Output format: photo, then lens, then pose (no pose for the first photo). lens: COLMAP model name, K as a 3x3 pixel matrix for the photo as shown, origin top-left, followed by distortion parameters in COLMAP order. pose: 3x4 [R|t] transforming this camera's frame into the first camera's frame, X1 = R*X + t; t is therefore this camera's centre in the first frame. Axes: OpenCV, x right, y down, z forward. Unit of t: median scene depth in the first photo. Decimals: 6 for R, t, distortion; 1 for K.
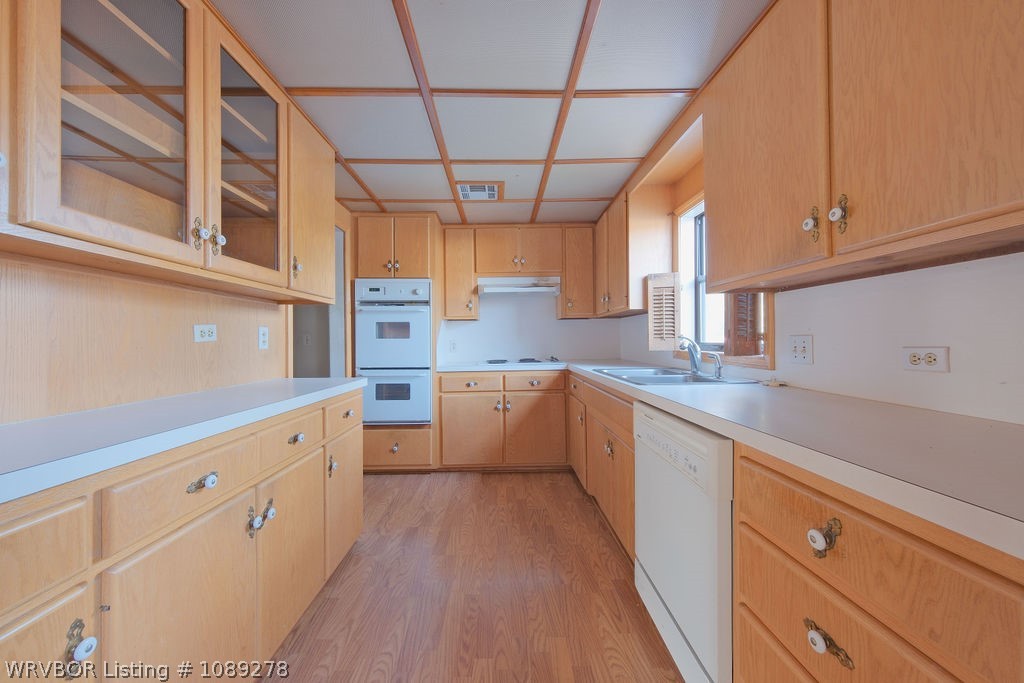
lens RADIAL K [[379.0, 0, 508.0], [0, 379.0, 336.6], [0, 0, 1]] dist [0.000494, 0.000054]
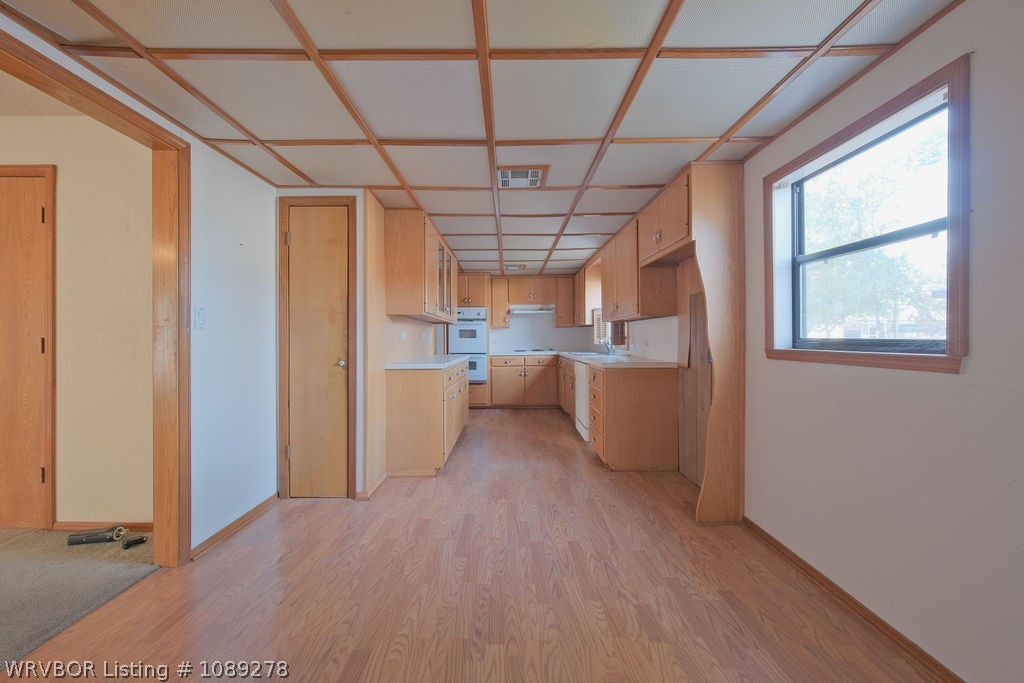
lens RADIAL K [[379.0, 0, 508.0], [0, 379.0, 336.6], [0, 0, 1]] dist [0.000494, 0.000054]
pose [[0.999610, 0.000300, -0.027908, -0.040527], [0.000005, 0.999940, 0.010930, -0.023378], [0.027910, -0.010926, 0.999551, -0.901899]]
